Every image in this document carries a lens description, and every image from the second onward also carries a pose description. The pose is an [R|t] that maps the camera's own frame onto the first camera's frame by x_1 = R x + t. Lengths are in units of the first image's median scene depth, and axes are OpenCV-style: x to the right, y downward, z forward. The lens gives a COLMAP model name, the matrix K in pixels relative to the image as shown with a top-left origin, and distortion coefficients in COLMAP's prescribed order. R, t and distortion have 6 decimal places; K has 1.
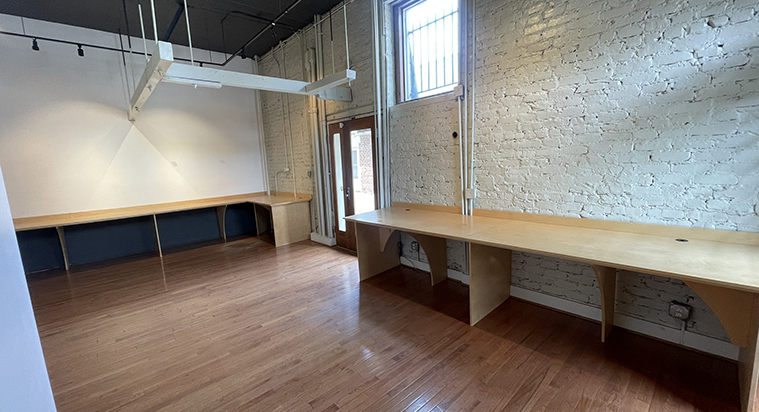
lens RADIAL K [[307.4, 0, 378.9], [0, 307.4, 208.4], [0, 0, 1]] dist [-0.002273, 0.000170]
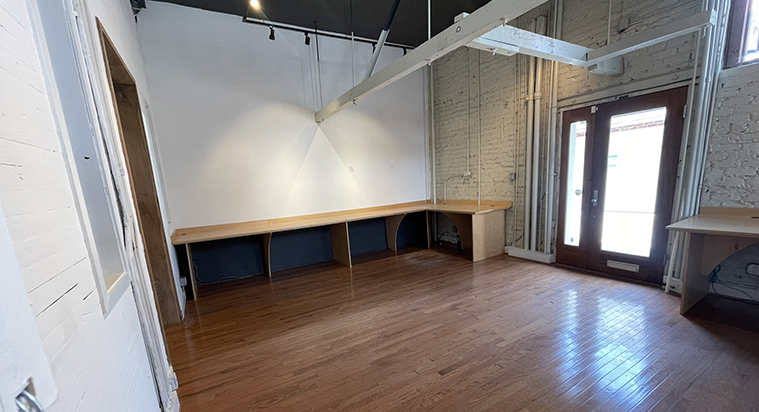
lens RADIAL K [[307.4, 0, 371.6], [0, 307.4, 234.4], [0, 0, 1]] dist [-0.002273, 0.000170]
pose [[0.977530, 0.021234, -0.209726, -0.448232], [-0.014315, 0.999304, 0.034452, 0.023545], [0.210312, -0.030675, 0.977153, 0.102572]]
